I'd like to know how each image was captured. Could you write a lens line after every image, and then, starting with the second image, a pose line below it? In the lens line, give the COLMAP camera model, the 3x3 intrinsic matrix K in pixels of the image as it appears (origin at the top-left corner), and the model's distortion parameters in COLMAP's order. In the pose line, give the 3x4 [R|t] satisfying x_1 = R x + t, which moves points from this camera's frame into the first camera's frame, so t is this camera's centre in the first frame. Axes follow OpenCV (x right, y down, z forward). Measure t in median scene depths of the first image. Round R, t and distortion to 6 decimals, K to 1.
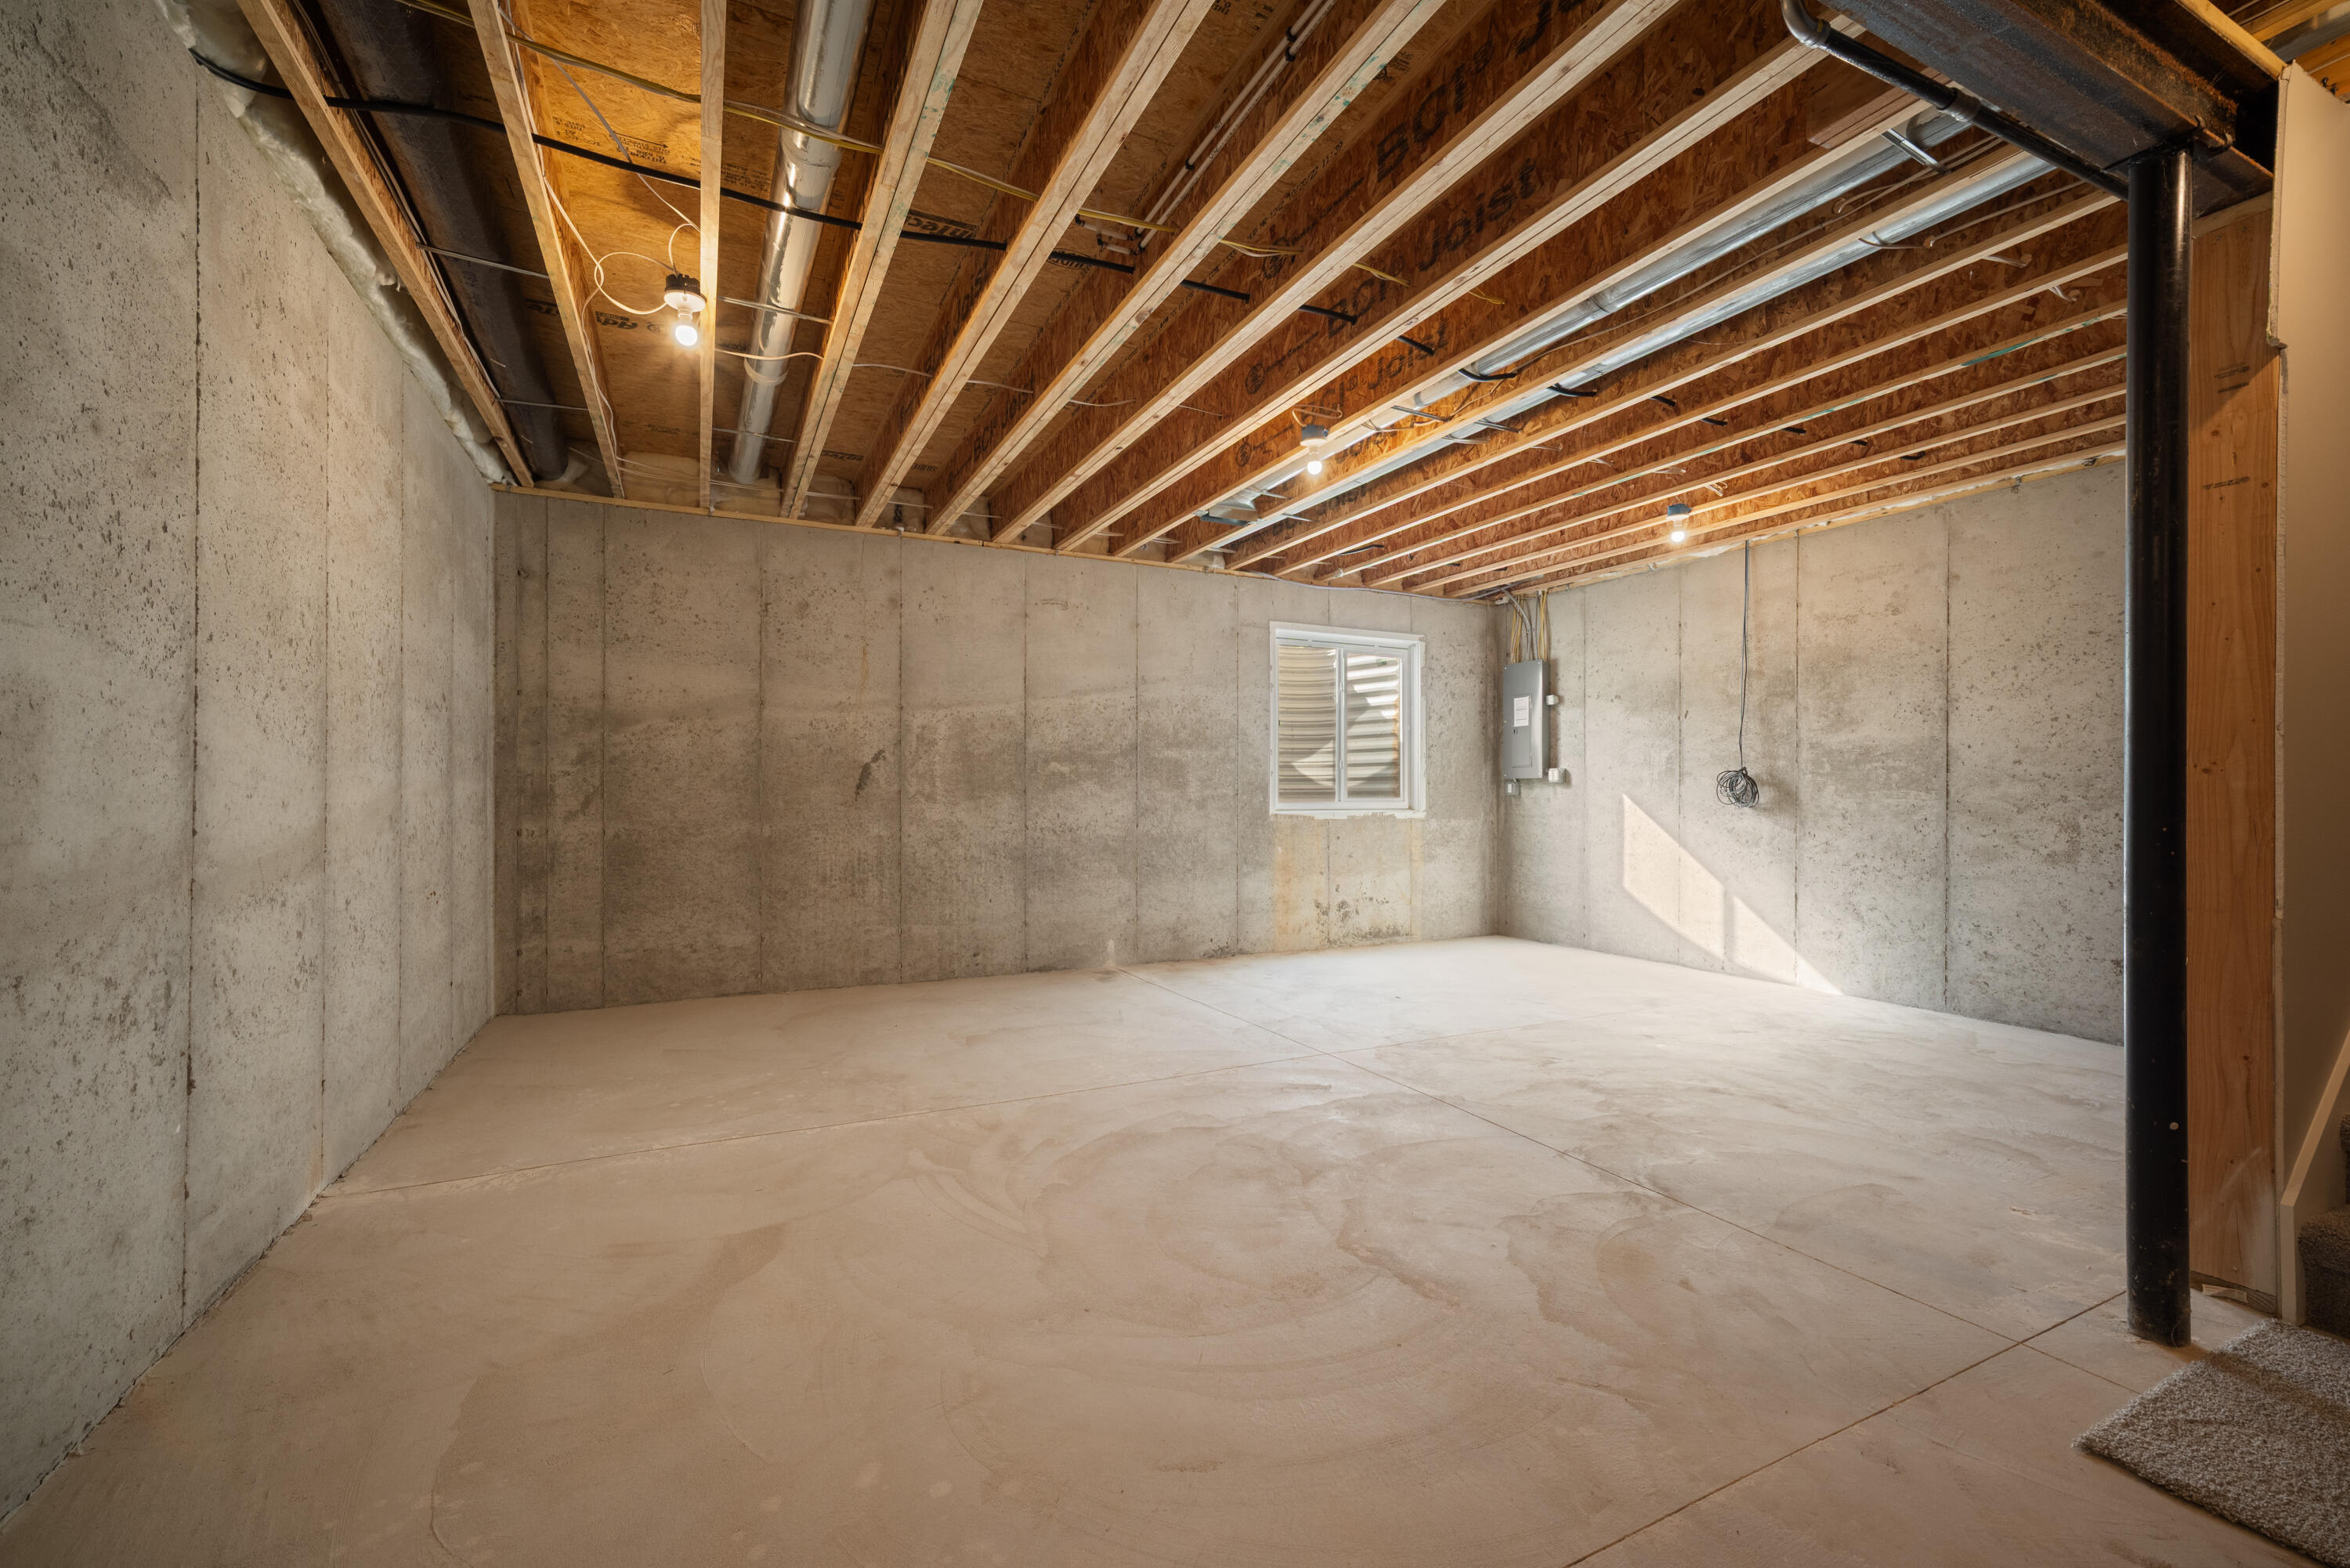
lens RADIAL K [[977.9, 0, 1183.3], [0, 977.9, 795.1], [0, 0, 1]] dist [0.000156, 0.000346]
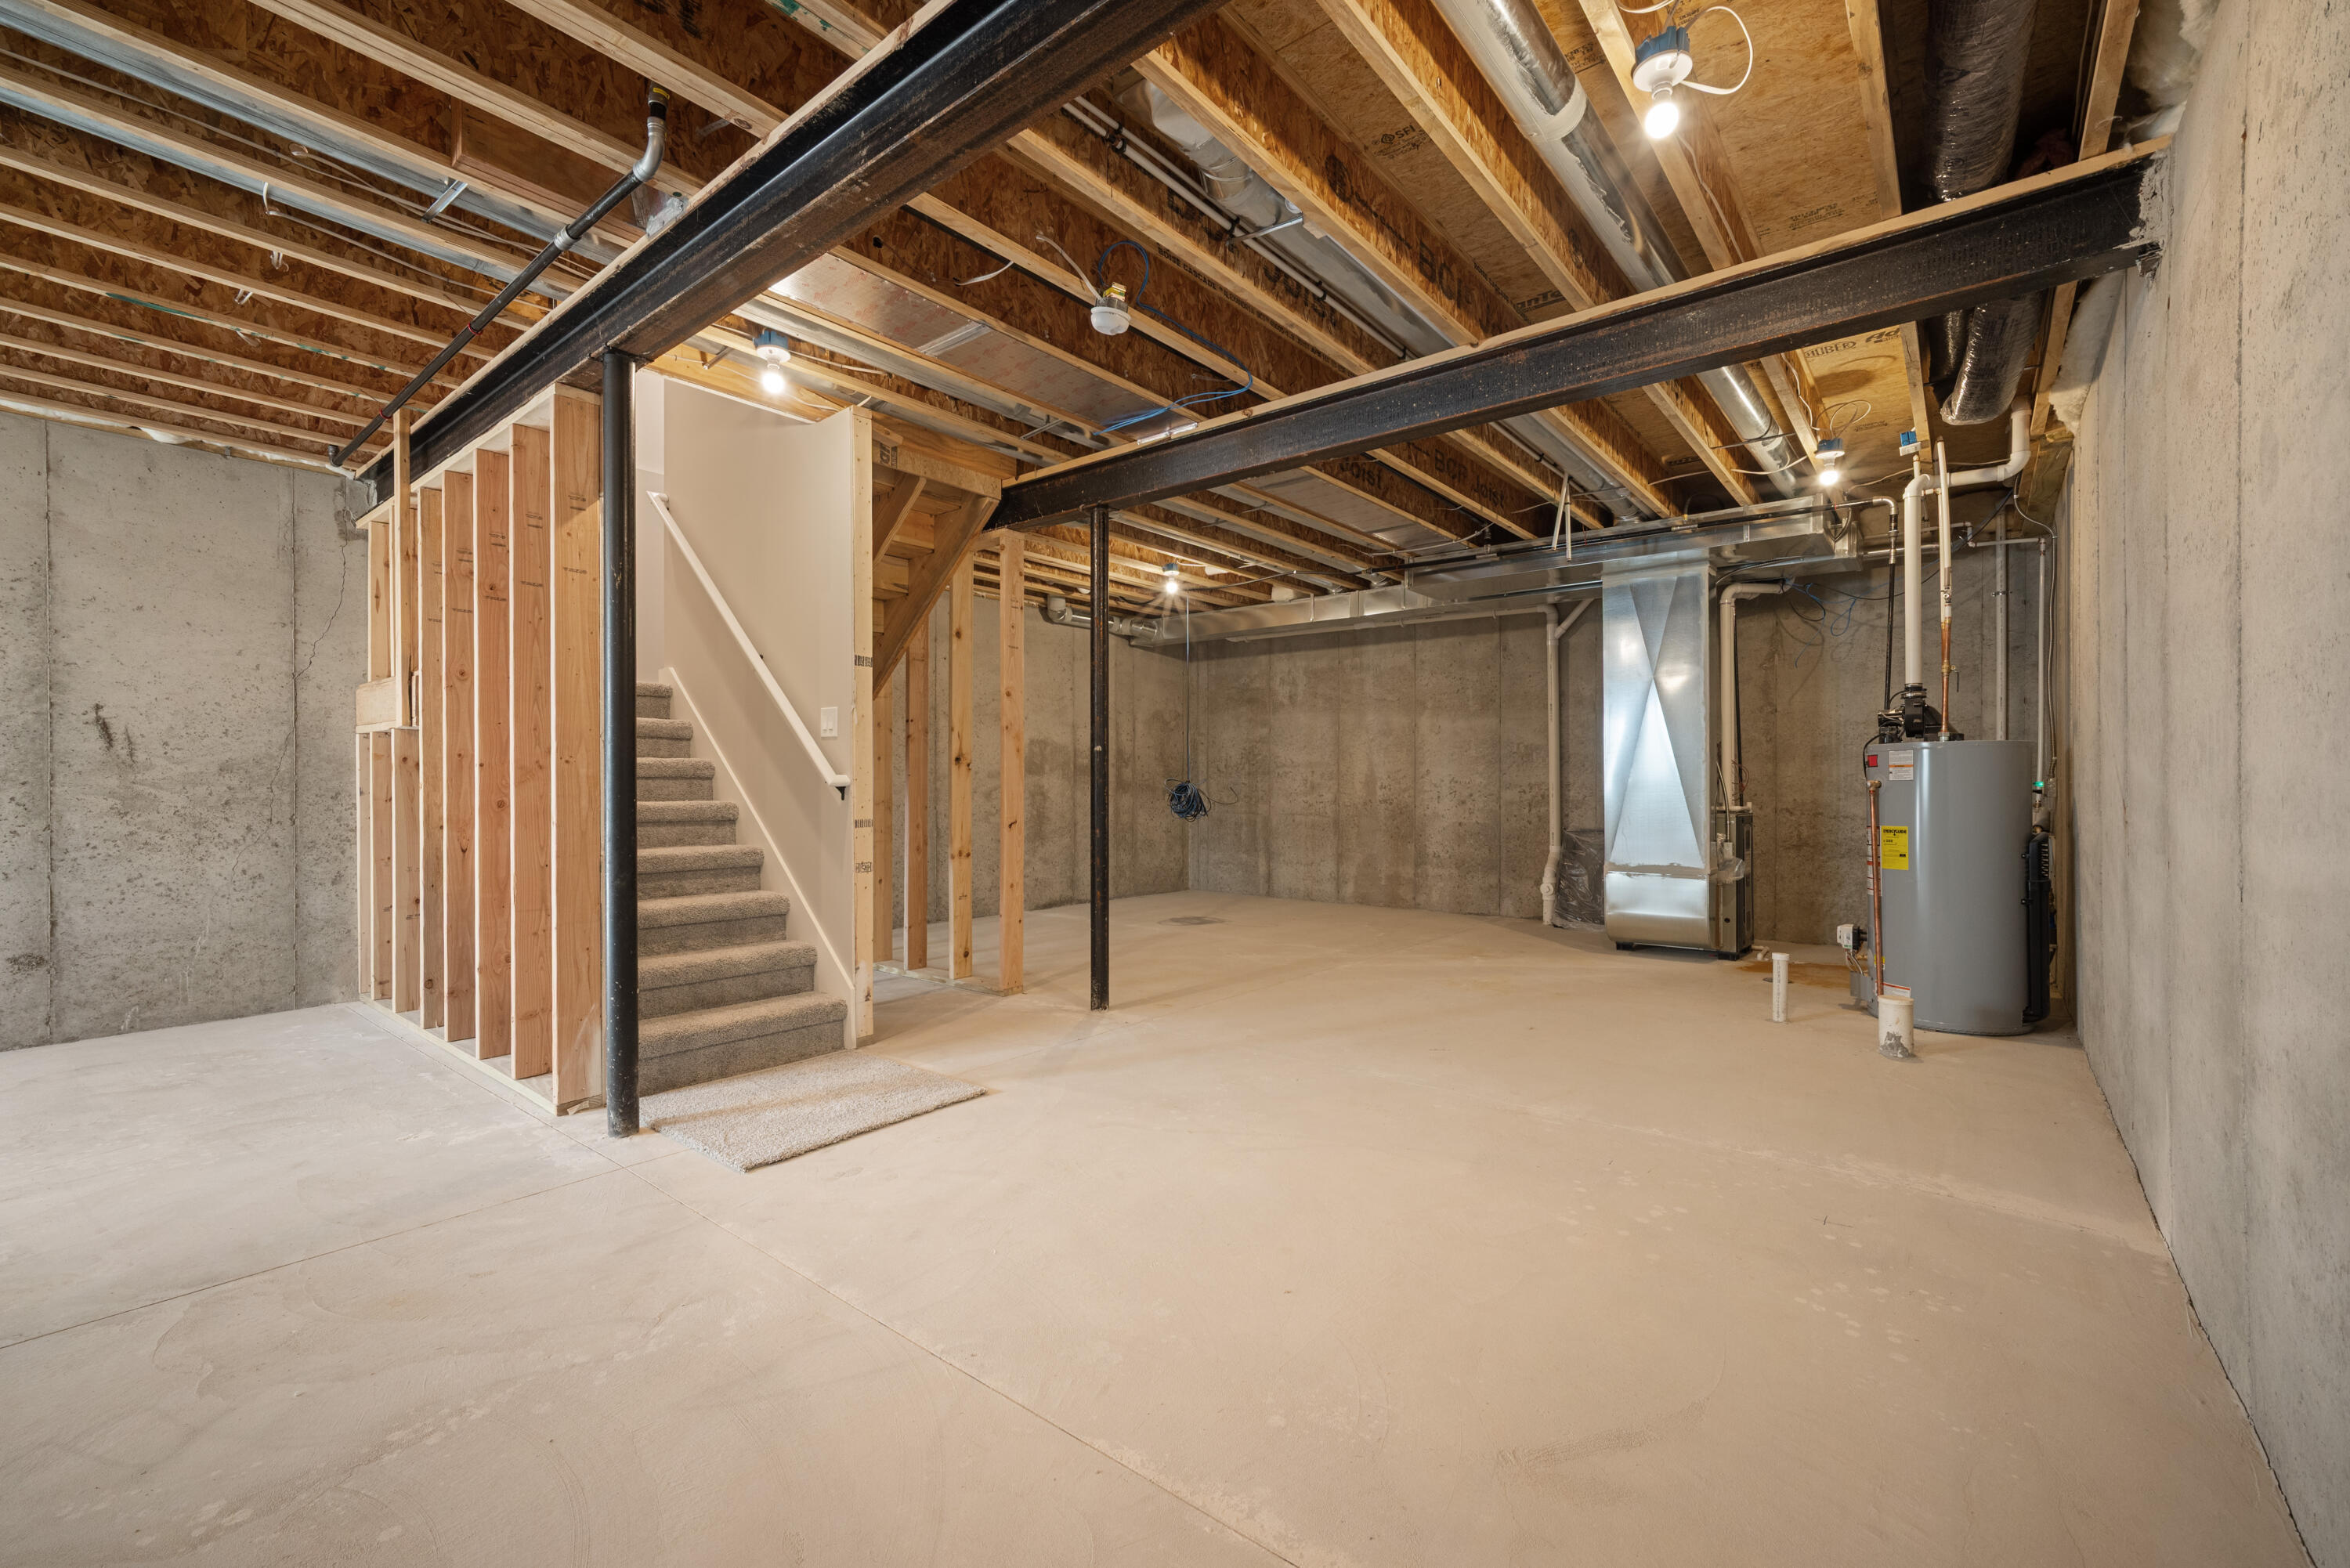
lens RADIAL K [[995.5, 0, 1183.1], [0, 995.5, 767.8], [0, 0, 1]] dist [-0.000302, 0.000376]
pose [[-0.433543, 0.017725, 0.900959, -0.711149], [-0.004054, 0.999758, -0.021619, 0.013044], [-0.901124, -0.013025, -0.433366, 0.819641]]
